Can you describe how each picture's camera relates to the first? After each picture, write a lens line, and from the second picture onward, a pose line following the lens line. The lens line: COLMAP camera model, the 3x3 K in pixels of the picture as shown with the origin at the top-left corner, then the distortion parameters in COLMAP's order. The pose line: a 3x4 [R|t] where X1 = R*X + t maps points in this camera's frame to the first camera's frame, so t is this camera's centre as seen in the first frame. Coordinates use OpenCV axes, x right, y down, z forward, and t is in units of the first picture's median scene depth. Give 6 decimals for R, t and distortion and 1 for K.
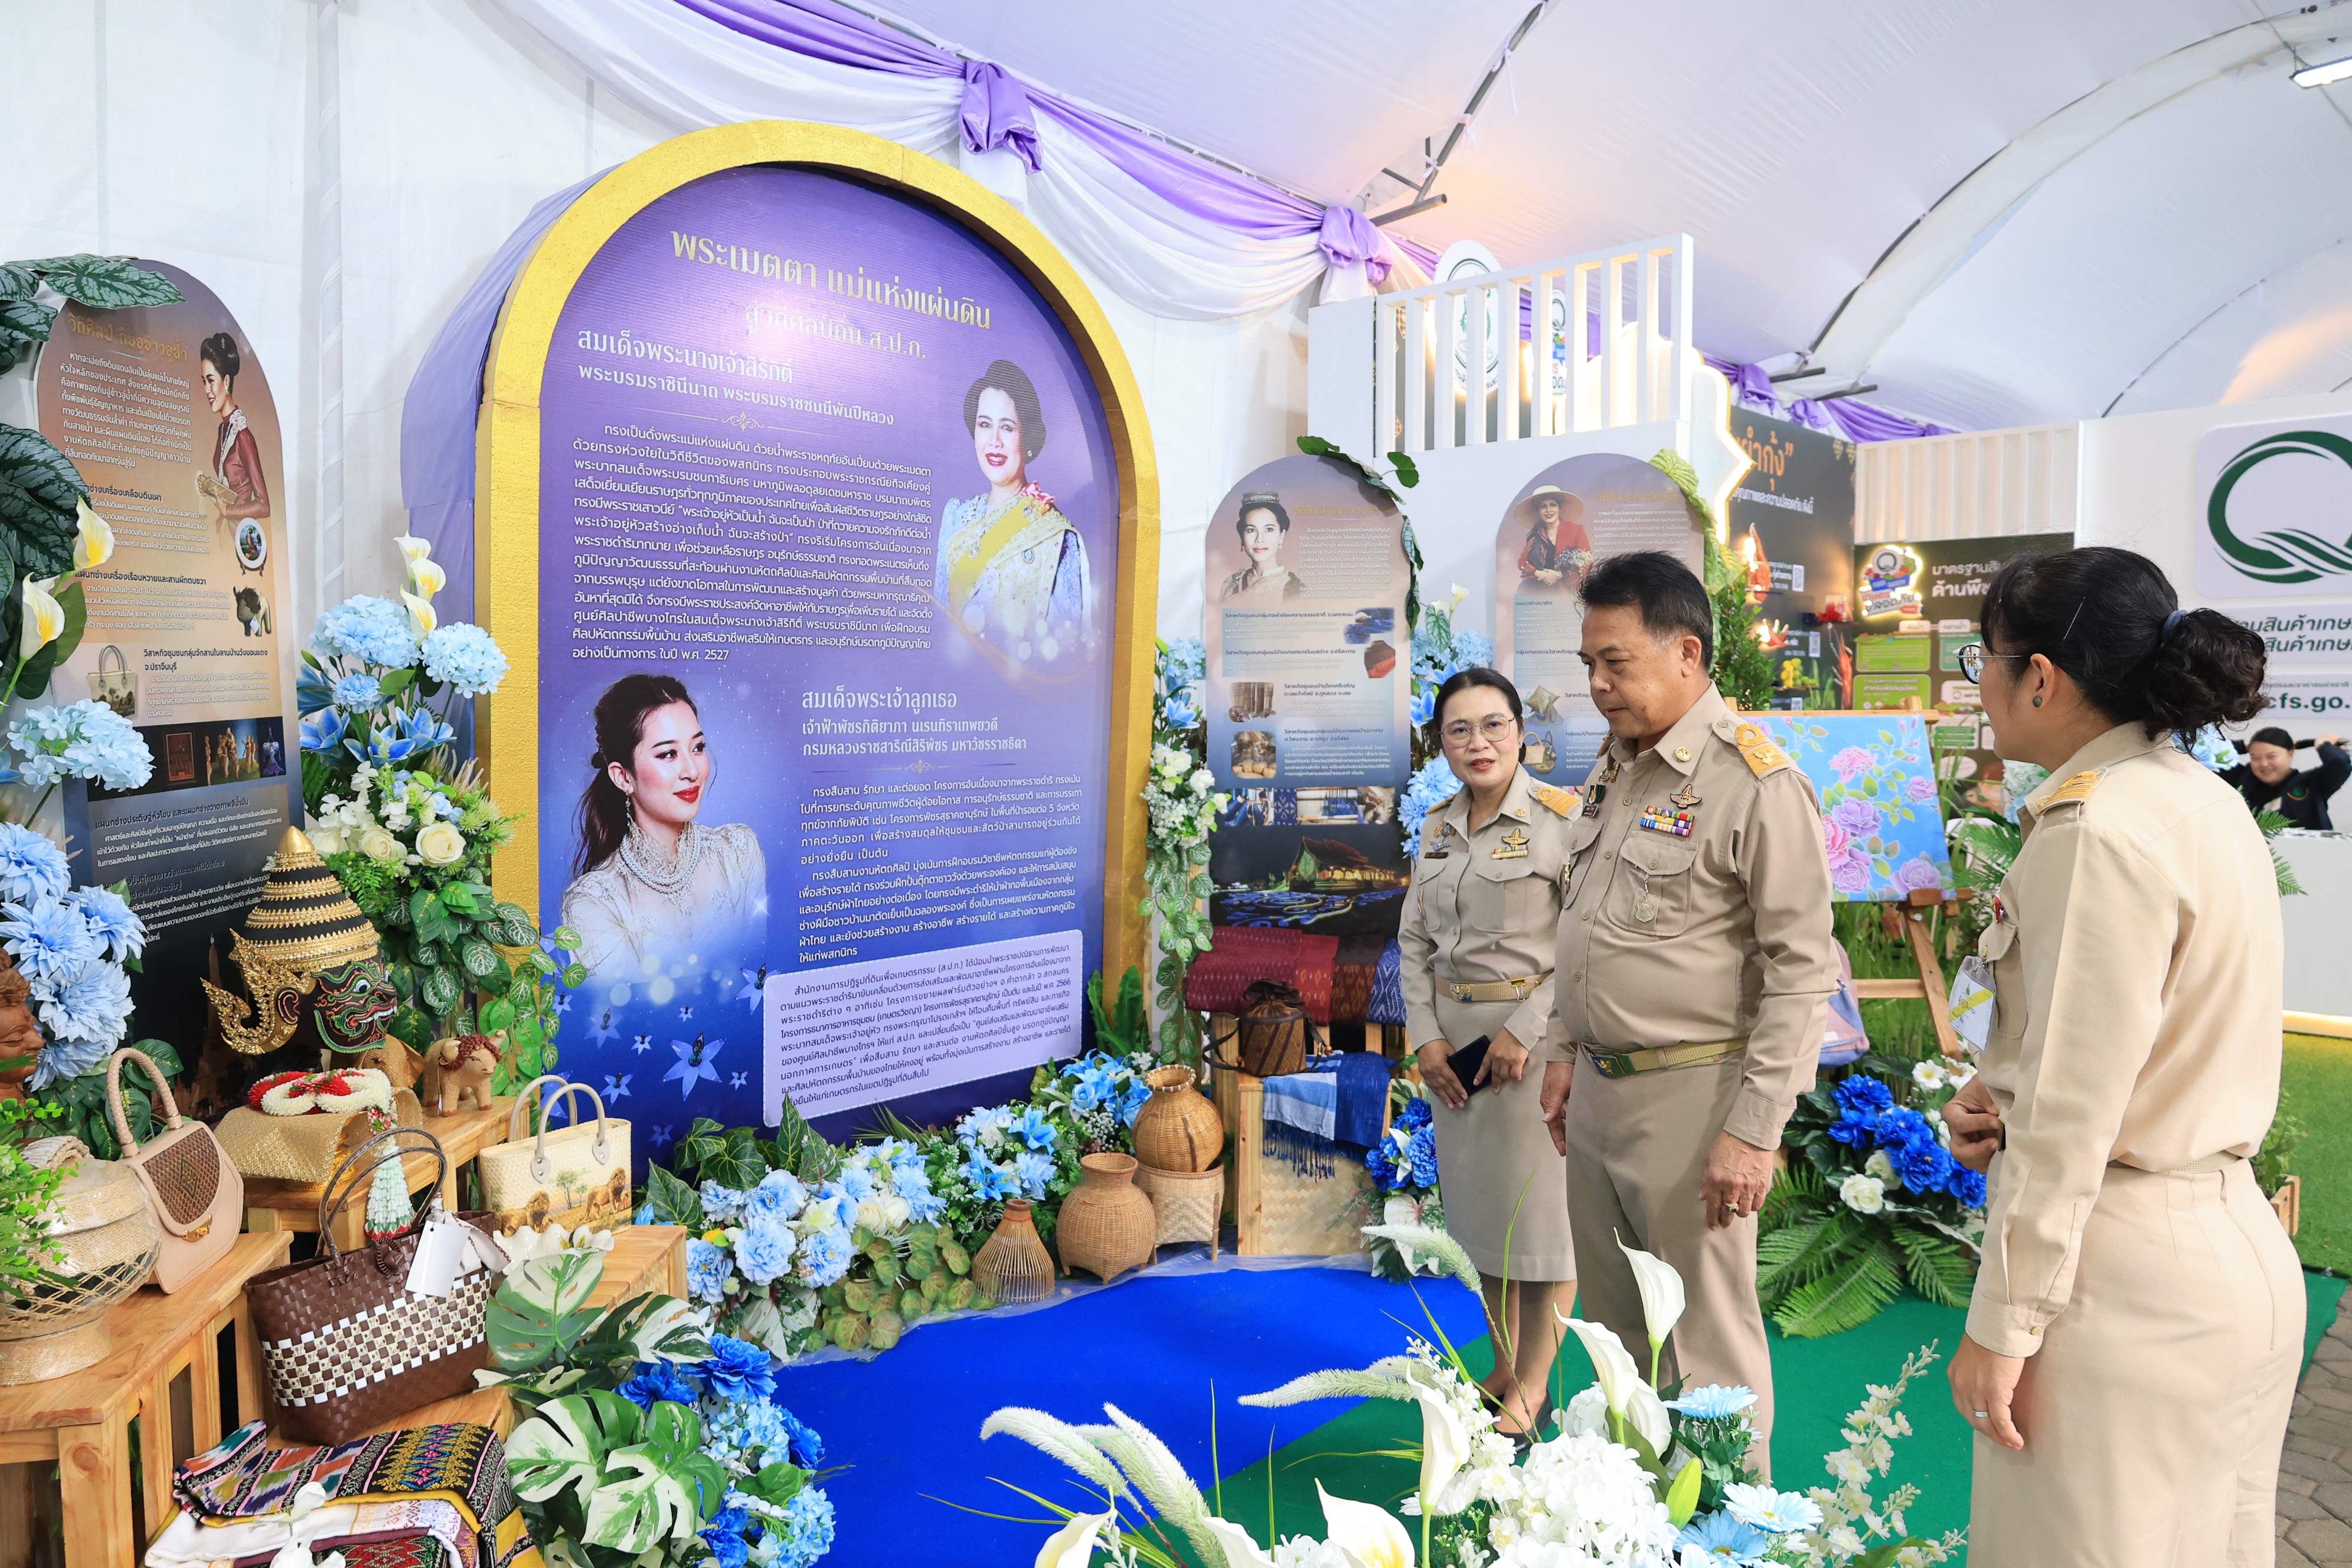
lens RADIAL K [[1601.7, 0, 1172.3], [0, 1601.7, 785.6], [0, 0, 1]] dist [-0.011298, 0.005341]
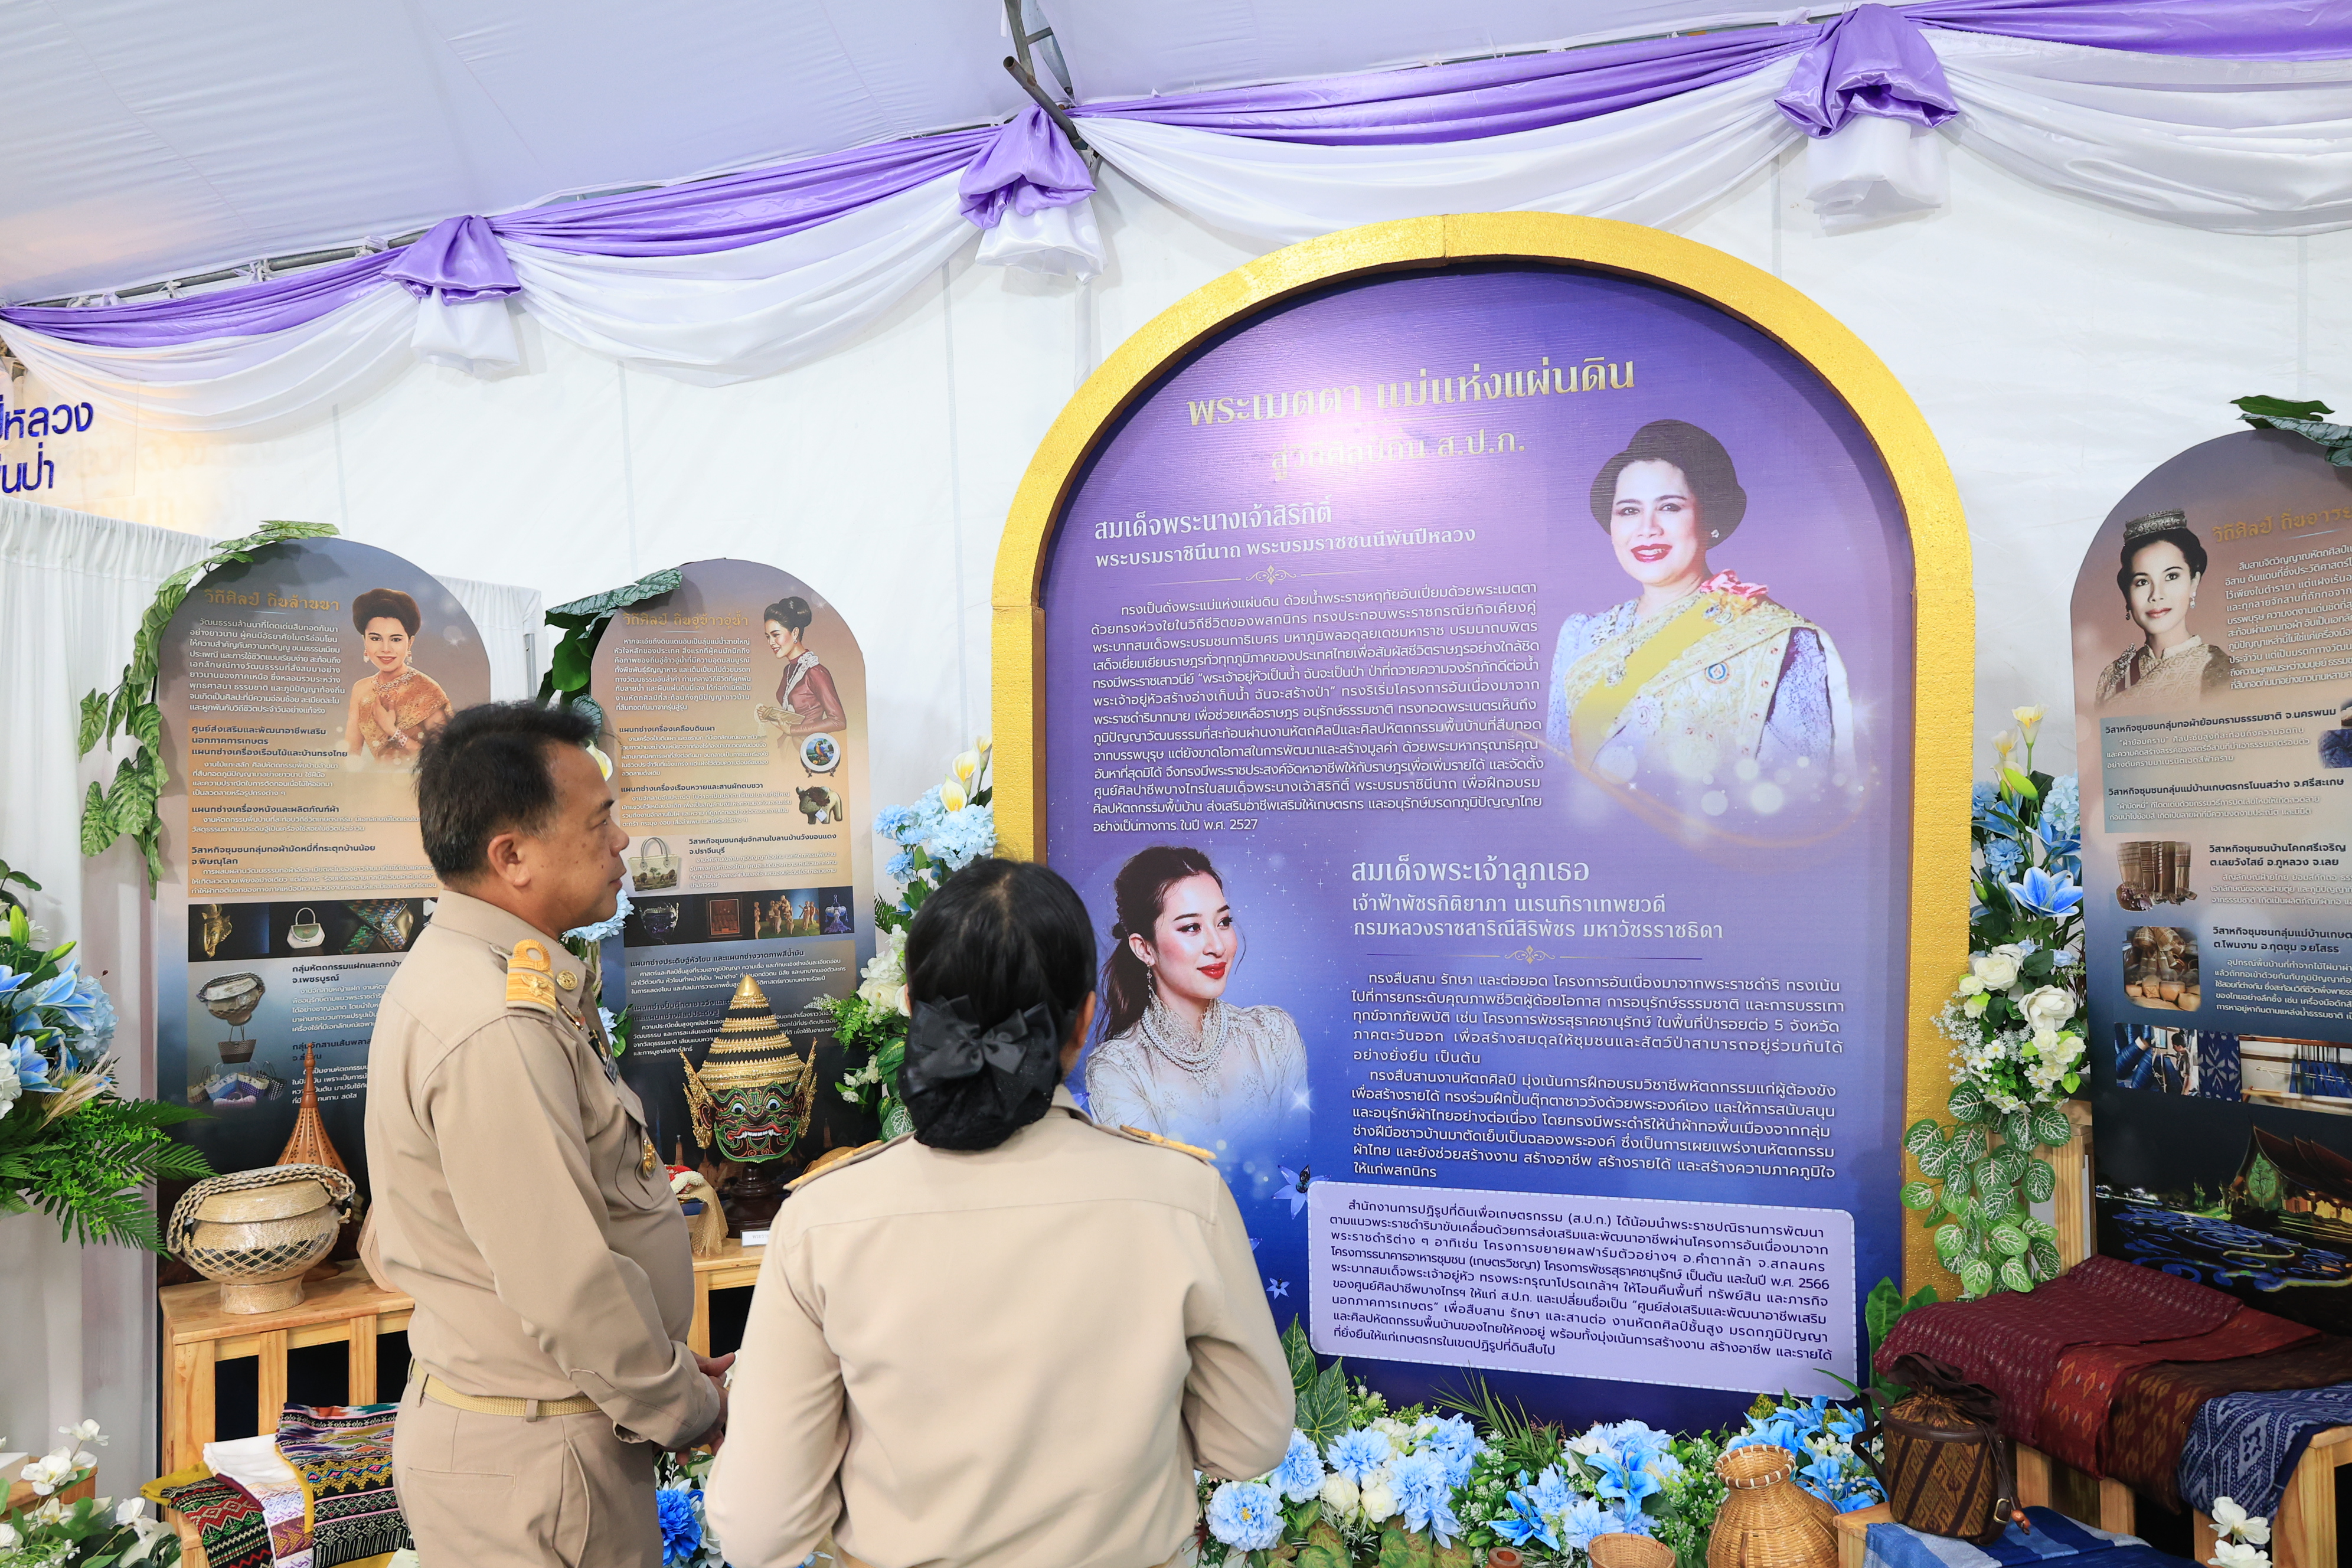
lens RADIAL K [[1601.7, 0, 1172.3], [0, 1601.7, 785.6], [0, 0, 1]] dist [-0.011298, 0.005341]
pose [[0.406583, -0.034454, -0.912964, 0.513430], [-0.039850, 0.997669, -0.055398, -0.045993], [0.912744, 0.058905, 0.404262, 0.526536]]
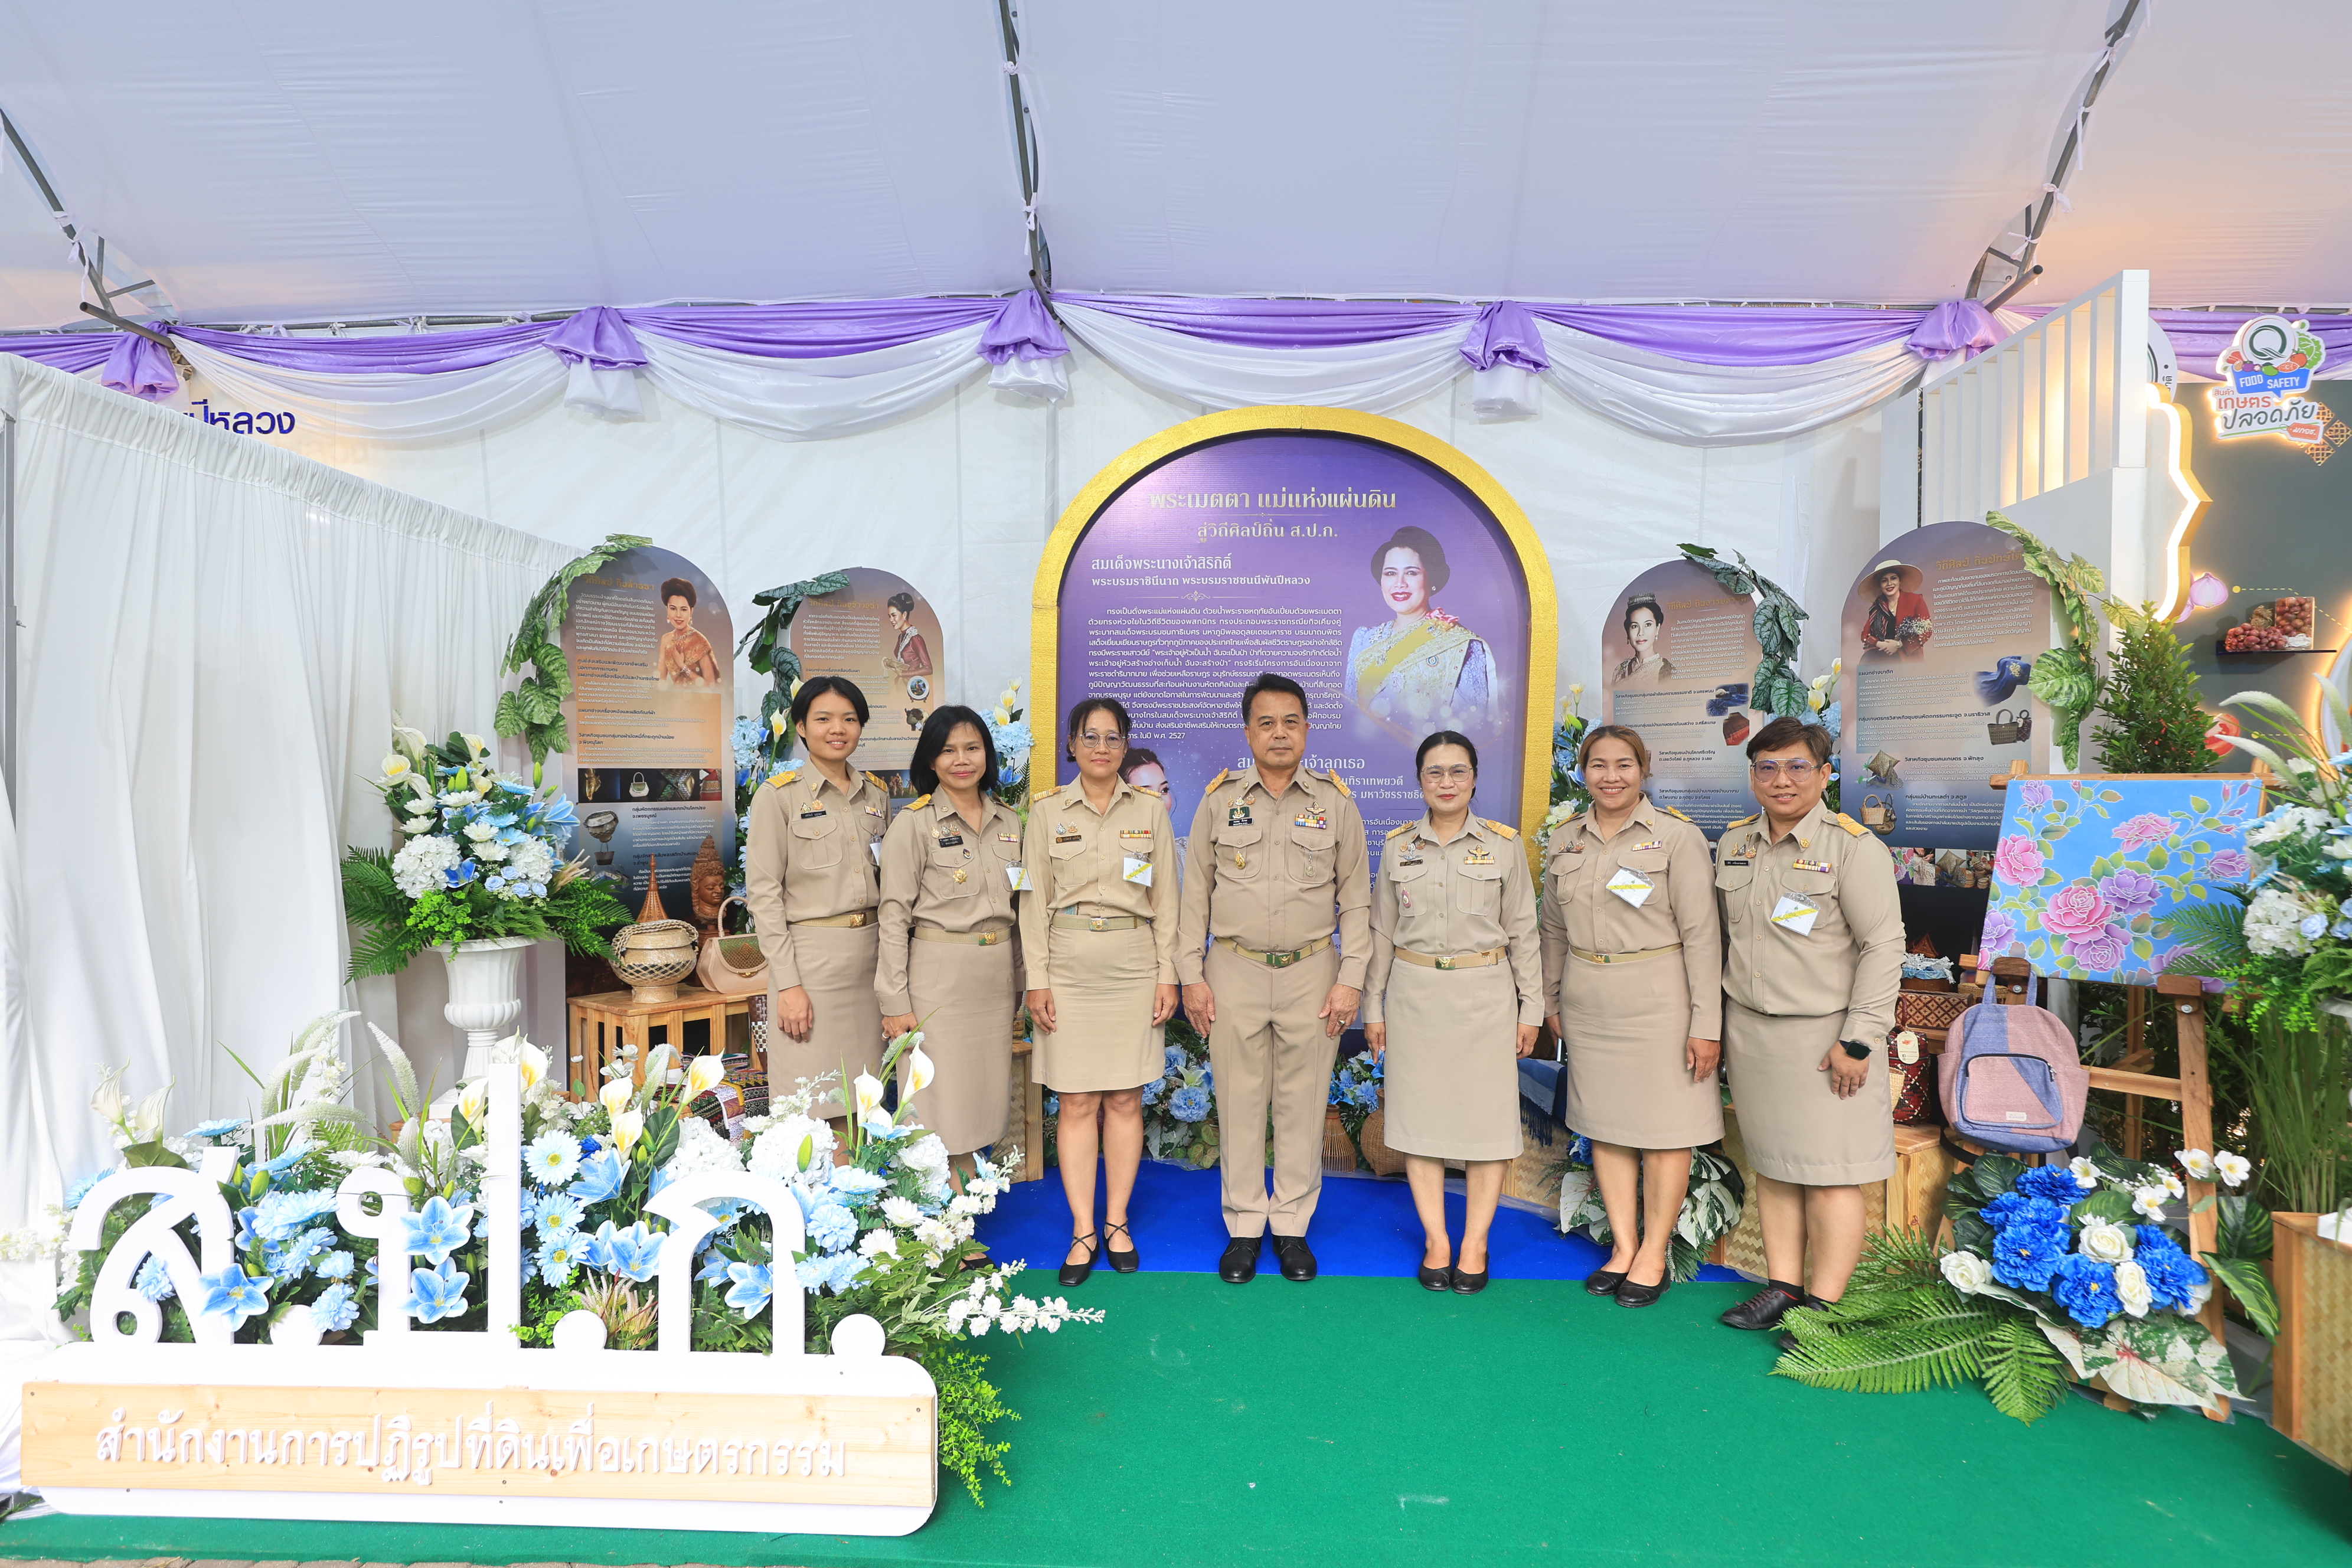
lens RADIAL K [[1316.1, 0, 1181.1], [0, 1316.1, 789.5], [0, 0, 1]] dist [0.000694, -0.000409]
pose [[0.629181, 0.012975, -0.777151, 0.727710], [-0.047724, 0.998619, -0.021965, 0.004876], [0.775793, 0.050908, 0.628931, 0.120872]]
